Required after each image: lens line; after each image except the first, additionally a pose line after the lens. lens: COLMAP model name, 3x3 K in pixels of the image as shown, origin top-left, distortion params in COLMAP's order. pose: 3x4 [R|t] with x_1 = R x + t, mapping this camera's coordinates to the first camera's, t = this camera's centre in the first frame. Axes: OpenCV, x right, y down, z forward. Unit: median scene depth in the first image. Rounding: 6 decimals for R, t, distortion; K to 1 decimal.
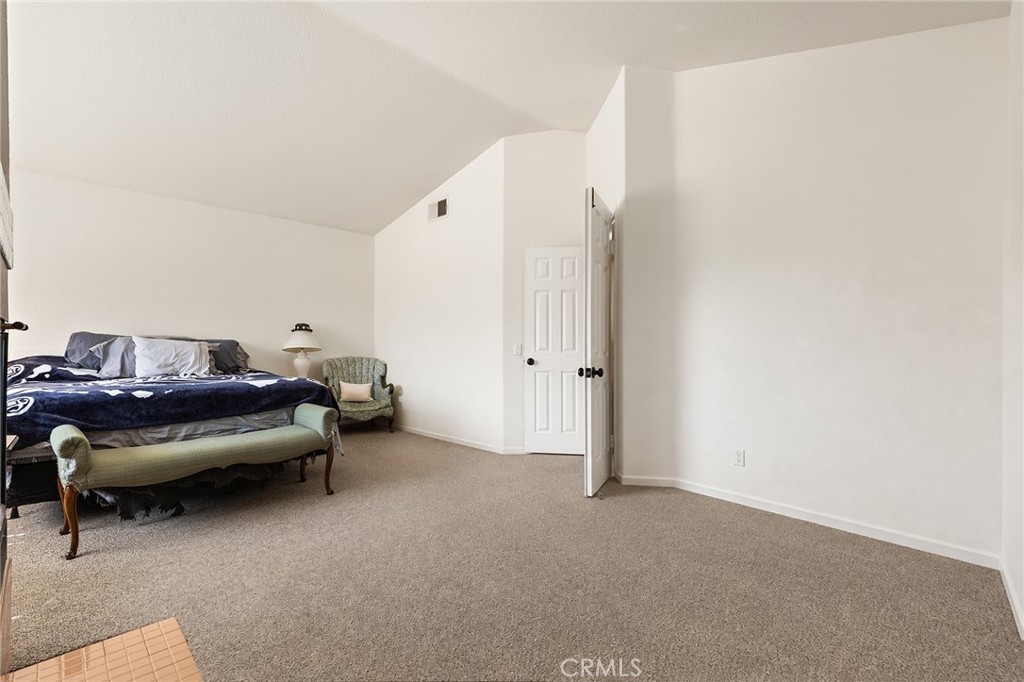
lens RADIAL K [[463.9, 0, 512.3], [0, 463.9, 337.6], [0, 0, 1]] dist [0.006333, -0.001847]
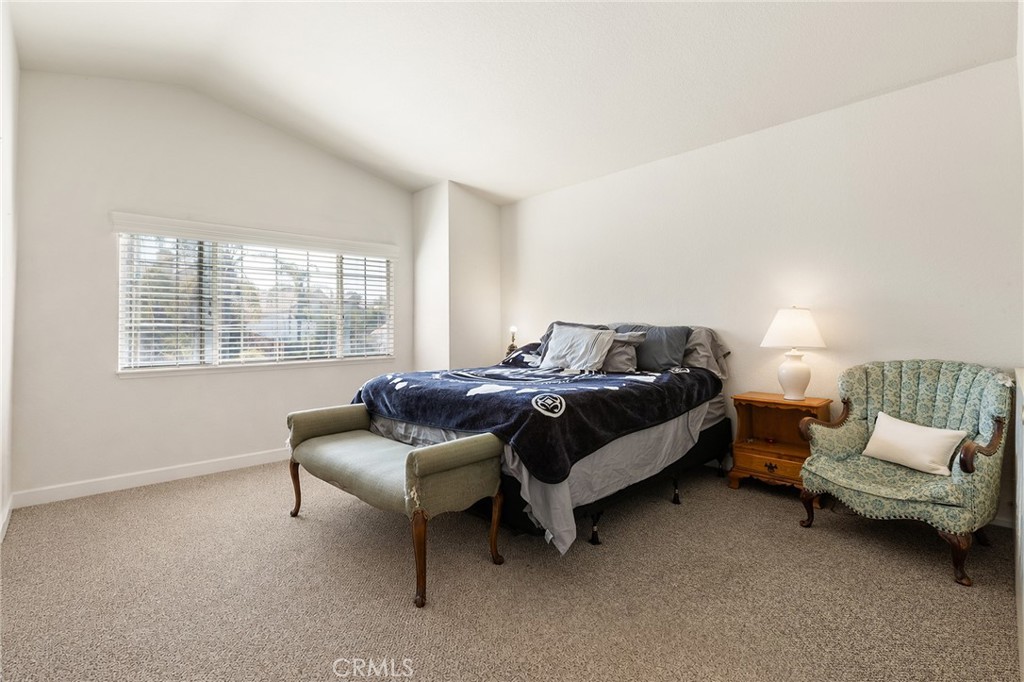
lens RADIAL K [[463.9, 0, 512.3], [0, 463.9, 338.3], [0, 0, 1]] dist [0.006333, -0.001847]
pose [[-0.018159, 0.011451, -0.999770, 0.131229], [0.022379, 0.999689, 0.011043, 0.011740], [0.999585, -0.022173, -0.018409, 0.908881]]
